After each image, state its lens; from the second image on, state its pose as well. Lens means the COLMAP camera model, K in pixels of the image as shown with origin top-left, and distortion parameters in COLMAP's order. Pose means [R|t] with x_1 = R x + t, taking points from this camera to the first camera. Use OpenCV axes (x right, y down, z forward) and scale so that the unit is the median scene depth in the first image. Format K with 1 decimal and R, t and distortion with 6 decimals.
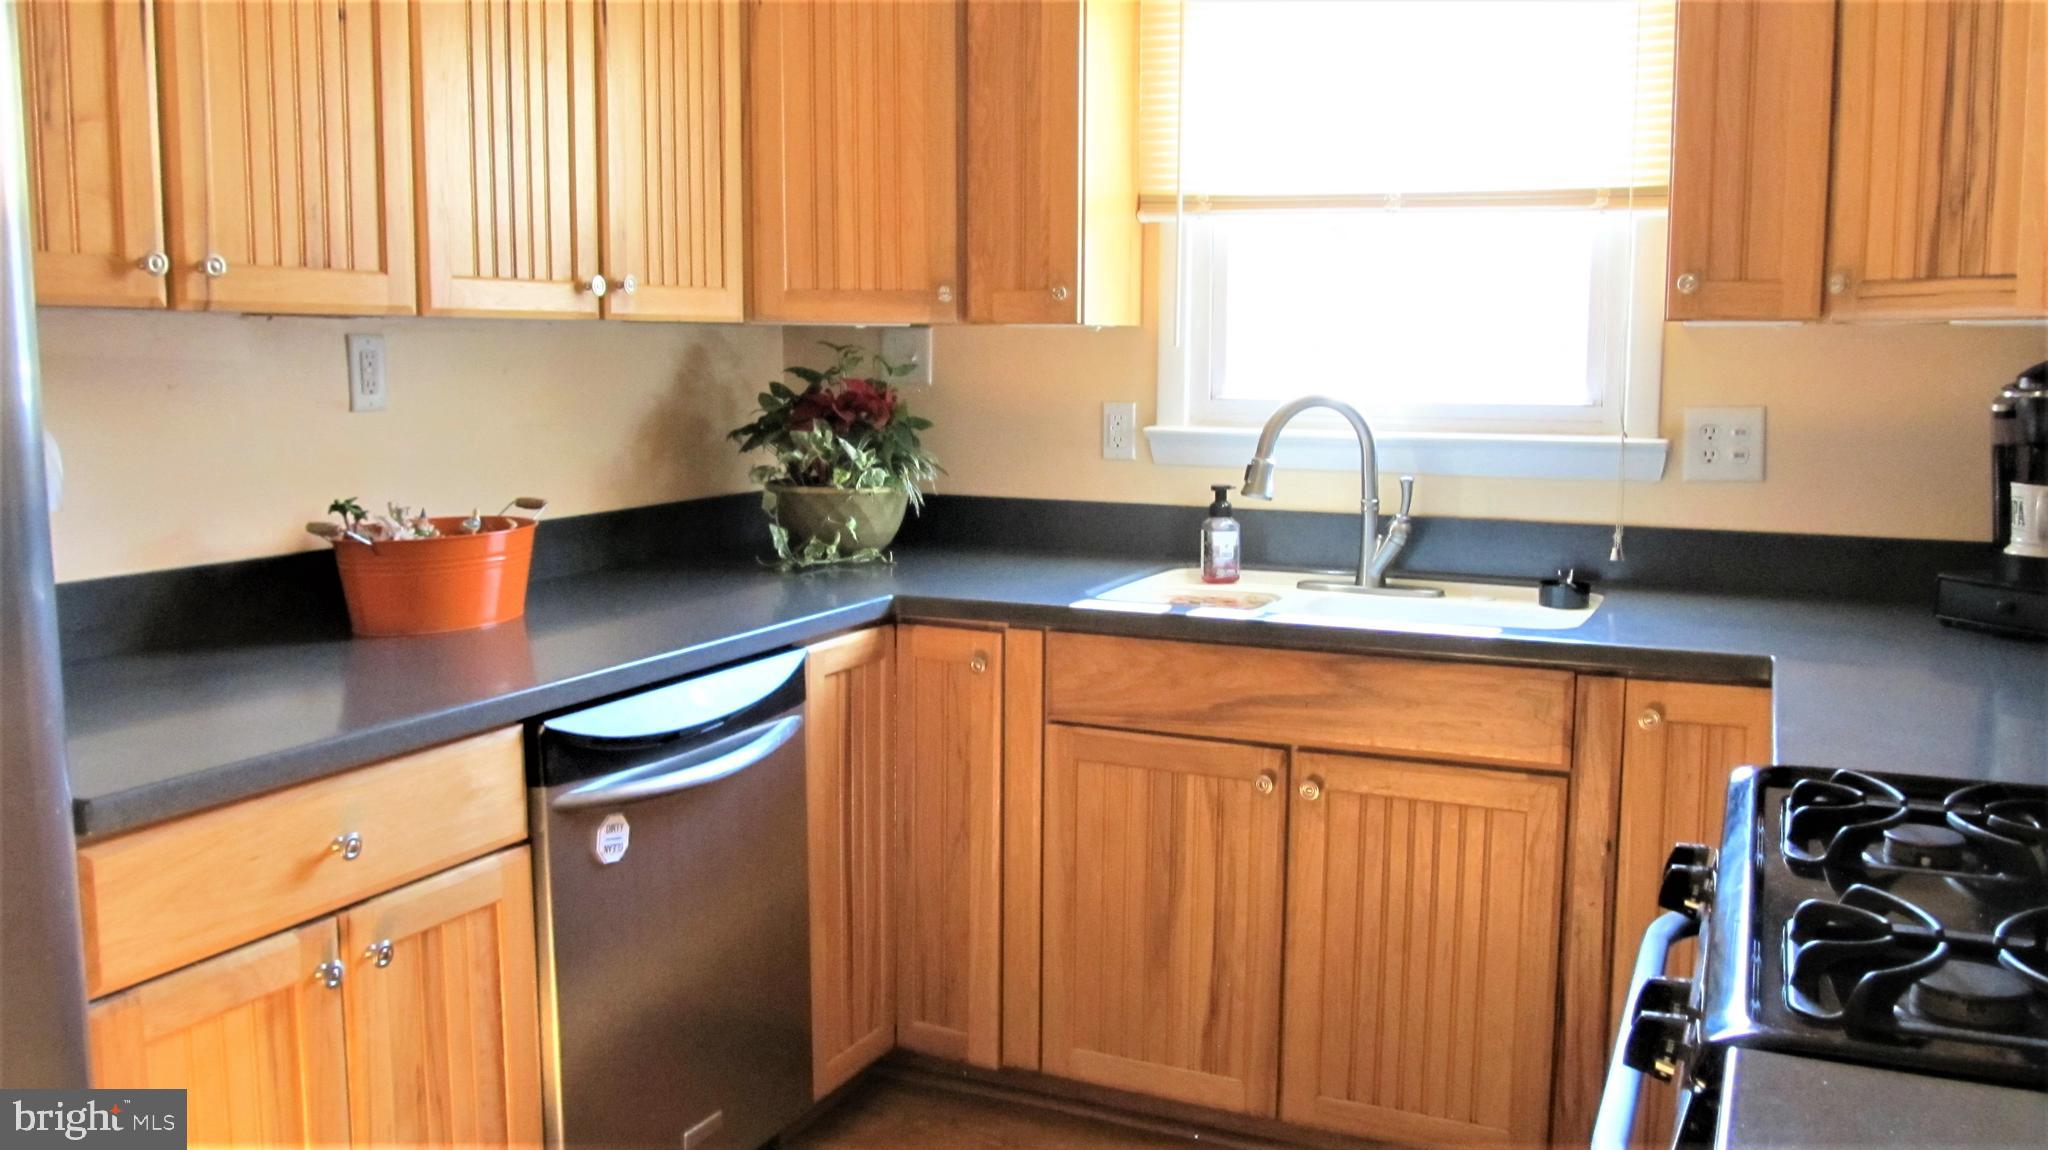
lens RADIAL K [[1696.2, 0, 1024.0], [0, 1696.2, 575.0], [0, 0, 1]] dist [-0.070802, 0.016508]
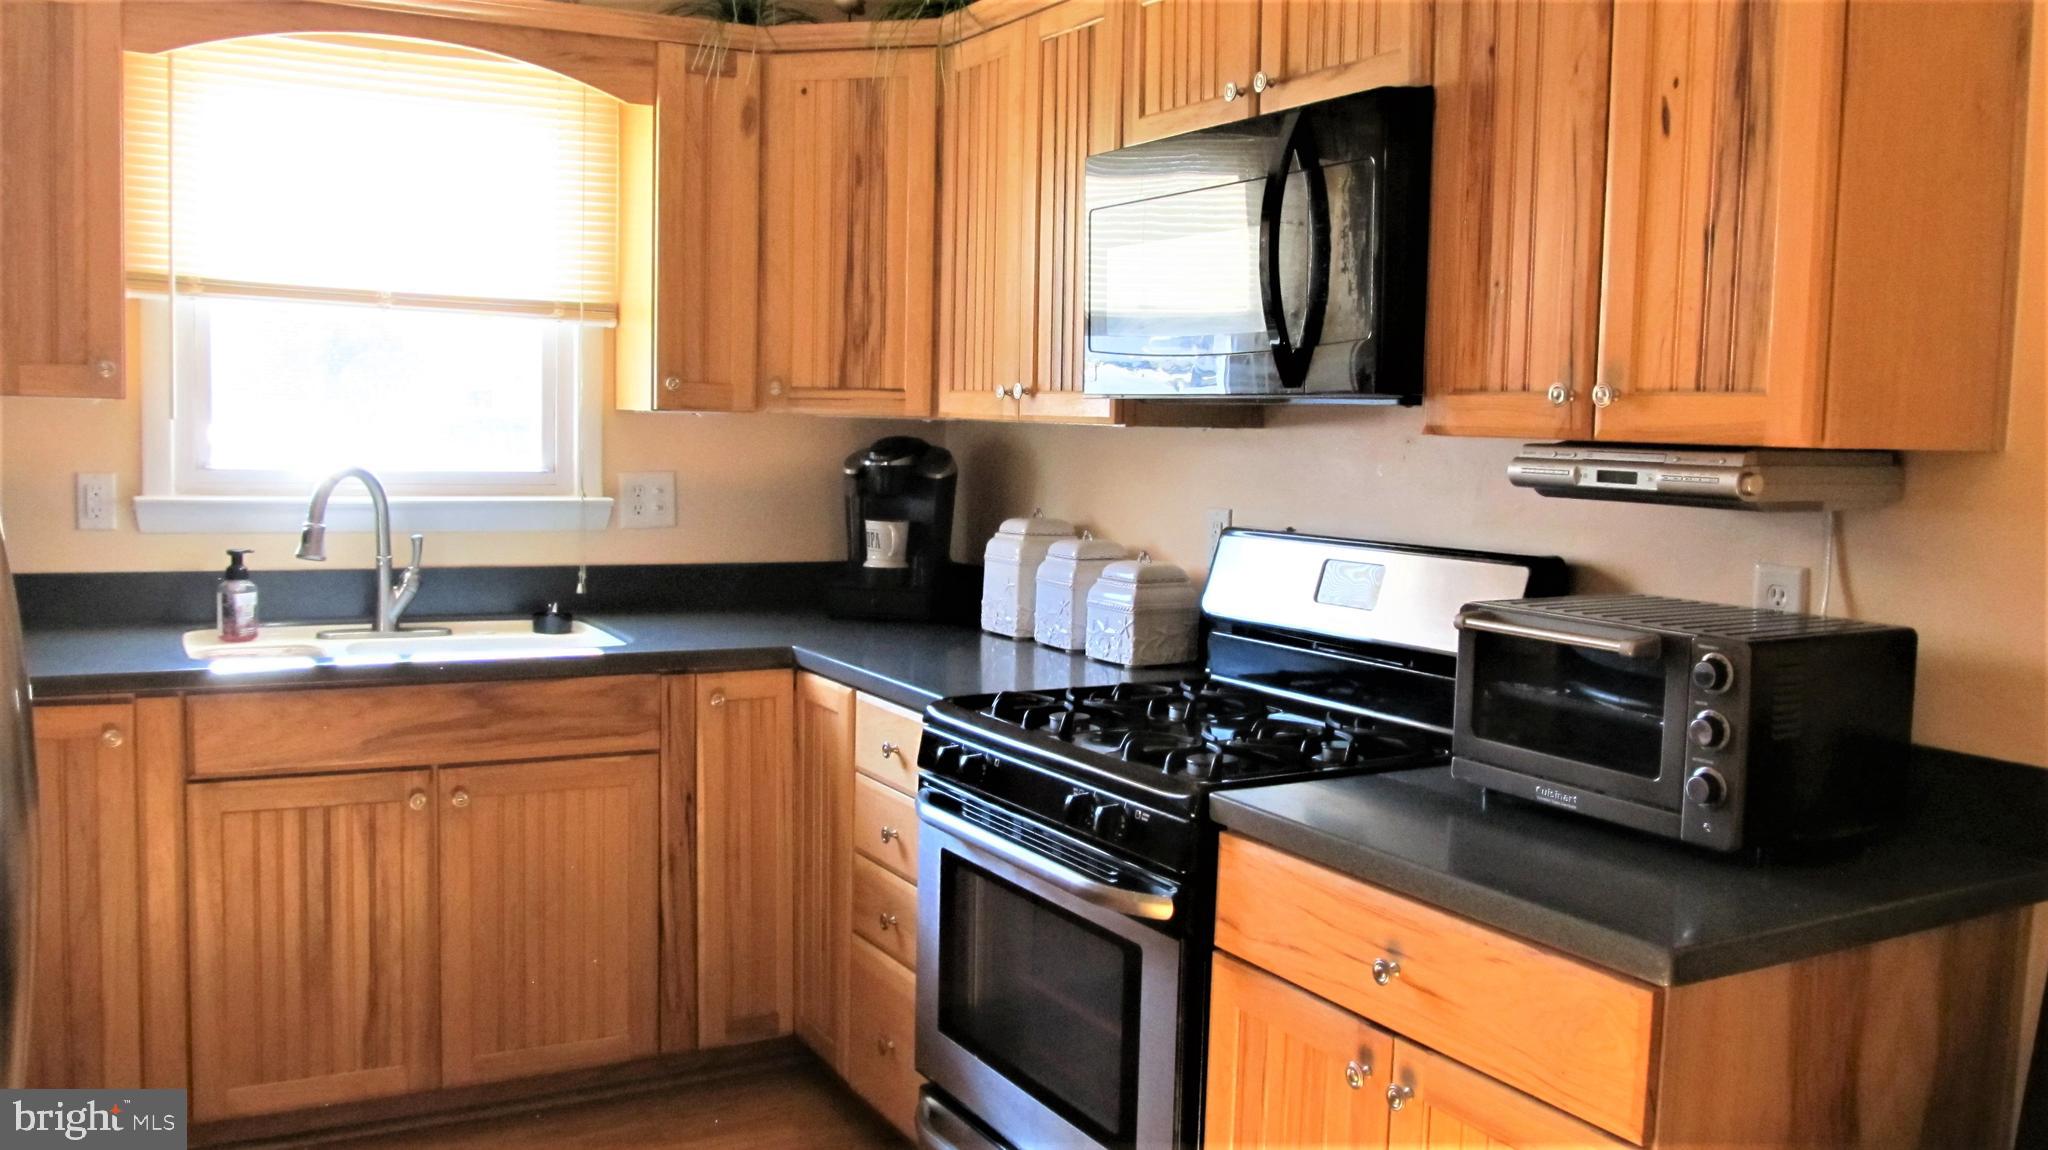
lens RADIAL K [[1696.2, 0, 1024.0], [0, 1696.2, 575.0], [0, 0, 1]] dist [-0.070802, 0.016508]
pose [[0.583130, -0.058670, 0.810257, -0.504105], [0.078985, 0.996758, 0.015329, -0.015736], [-0.808530, 0.055060, 0.585874, -0.025047]]
